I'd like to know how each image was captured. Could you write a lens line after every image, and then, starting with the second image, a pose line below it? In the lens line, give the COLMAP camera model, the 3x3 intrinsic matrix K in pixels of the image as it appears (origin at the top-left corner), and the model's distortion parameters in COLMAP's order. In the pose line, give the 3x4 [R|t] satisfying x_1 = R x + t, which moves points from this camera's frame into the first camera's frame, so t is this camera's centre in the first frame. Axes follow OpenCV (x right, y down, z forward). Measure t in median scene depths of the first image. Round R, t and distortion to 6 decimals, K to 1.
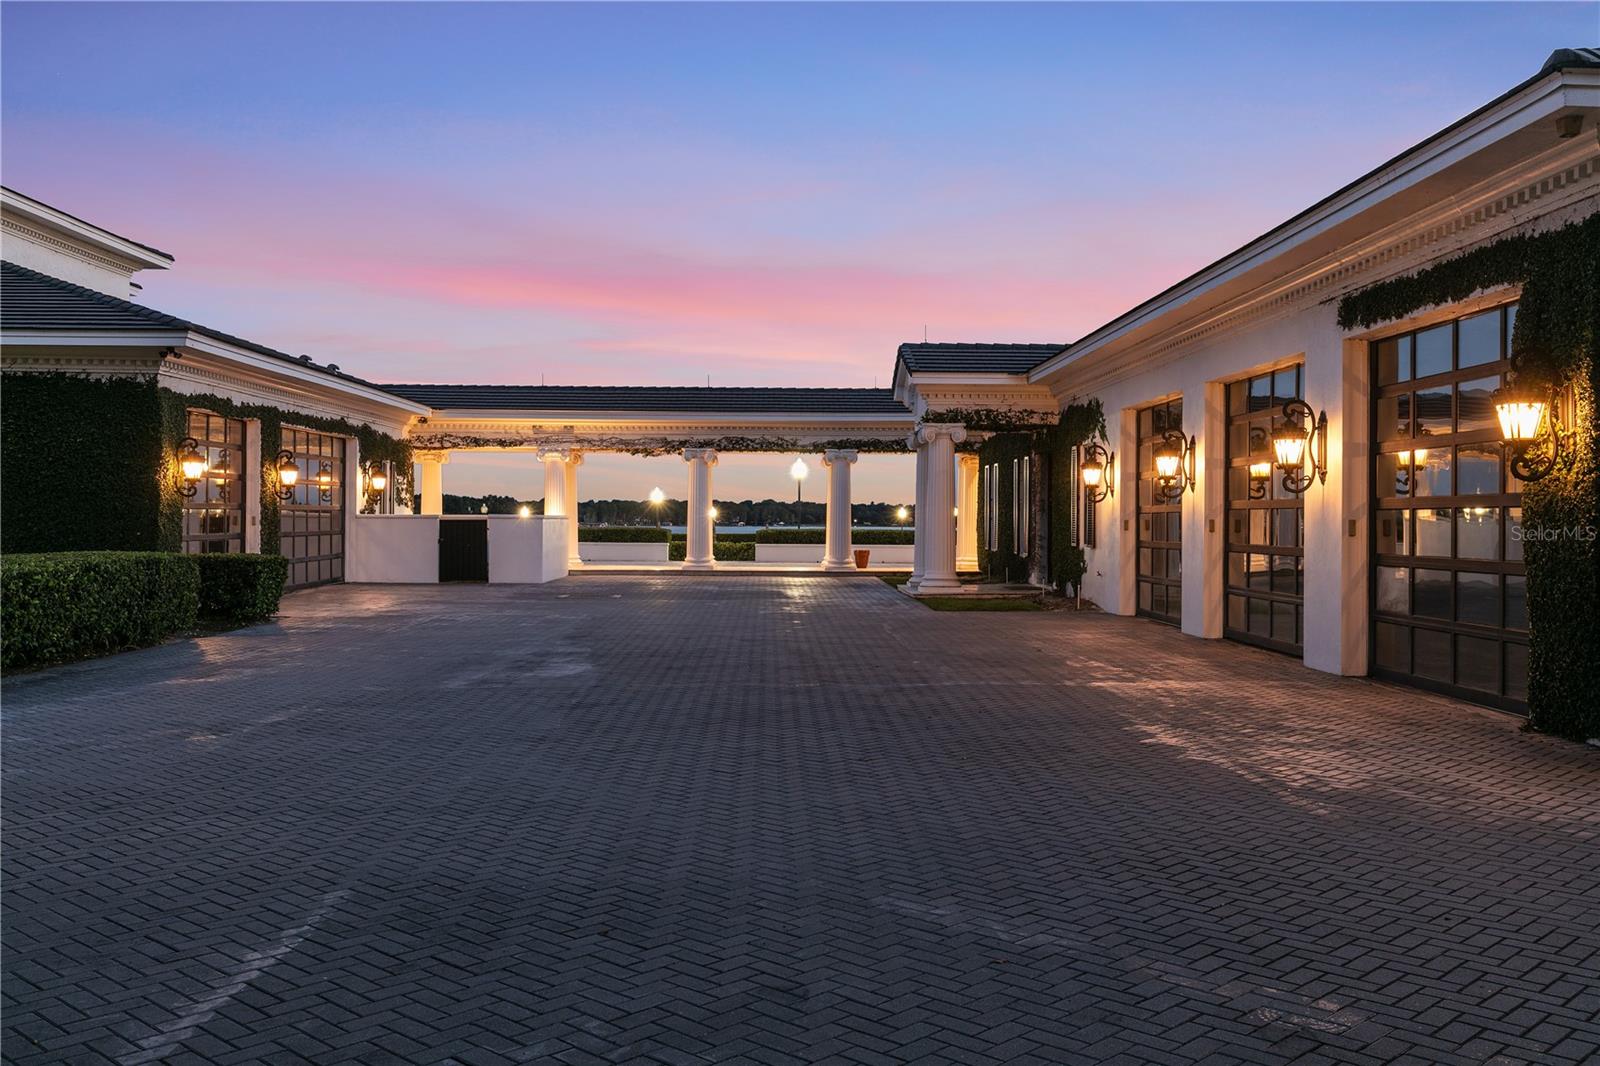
lens RADIAL K [[1496.8, 0, 801.2], [0, 1496.8, 534.2], [0, 0, 1]] dist [-0.007279, 0.000000]
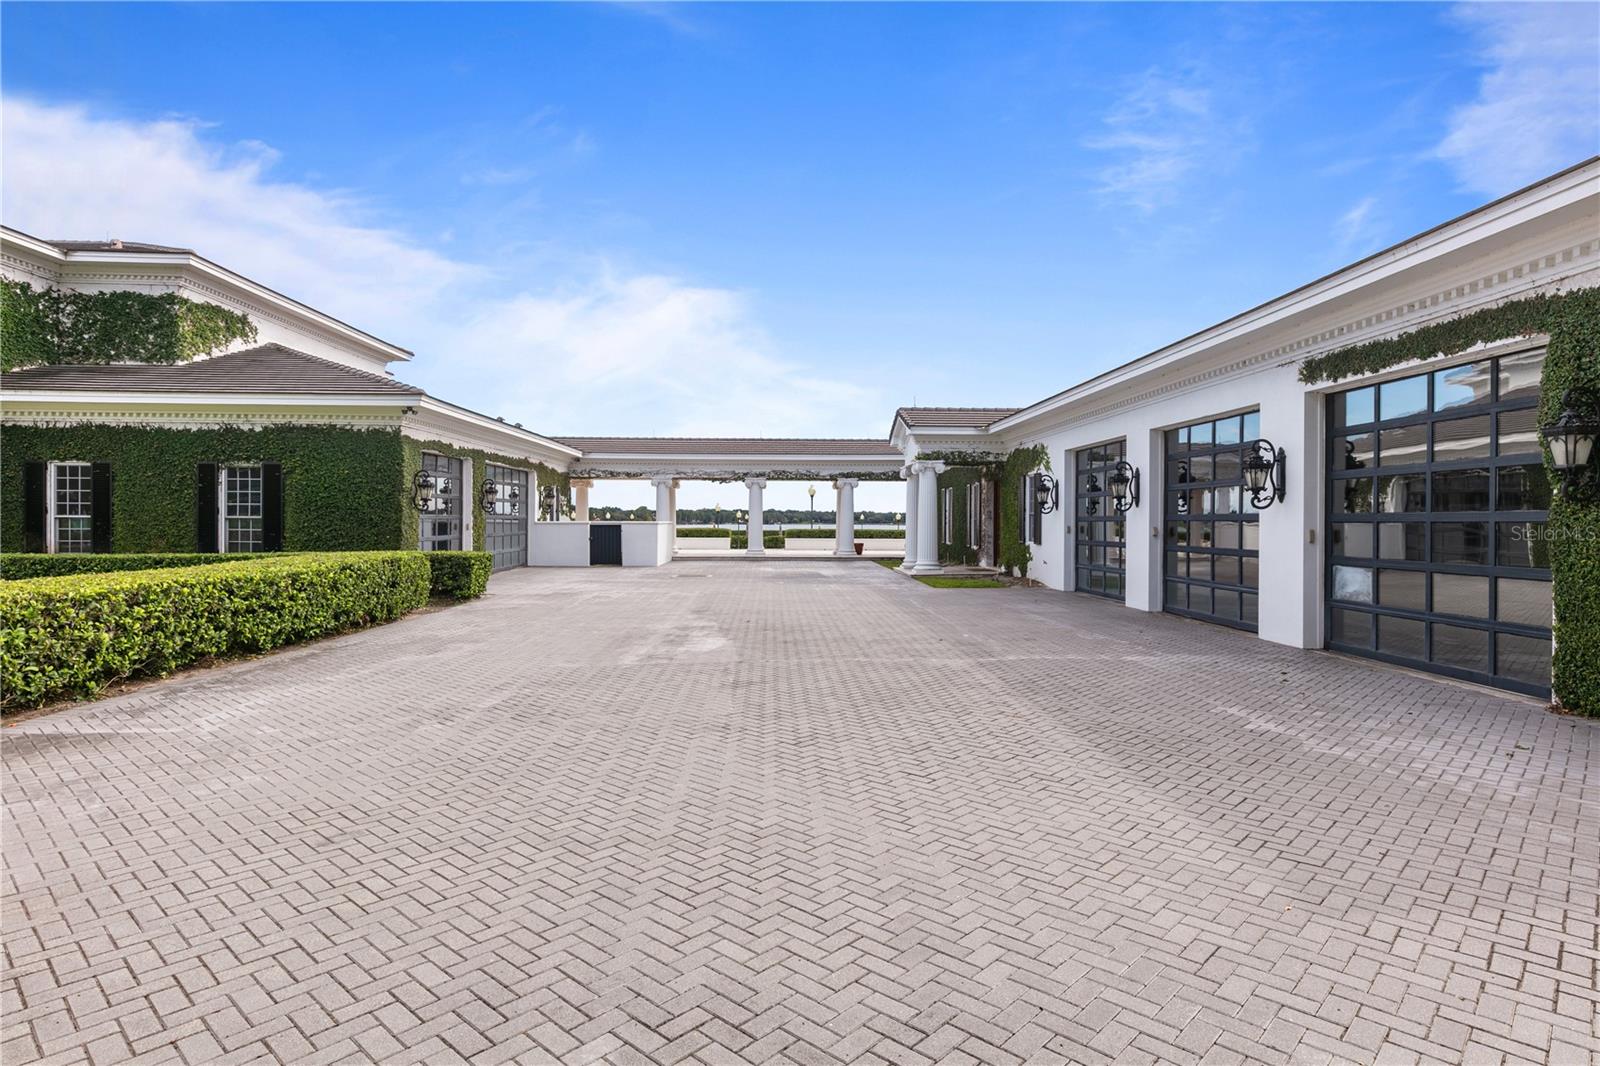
lens RADIAL K [[880.5, 0, 798.1], [0, 880.5, 527.7], [0, 0, 1]] dist [0.003981, -0.002605]
pose [[0.999943, -0.002298, 0.010412, -0.049975], [0.002310, 0.999997, -0.001222, -0.006421], [-0.010409, 0.001246, 0.999945, 0.128797]]
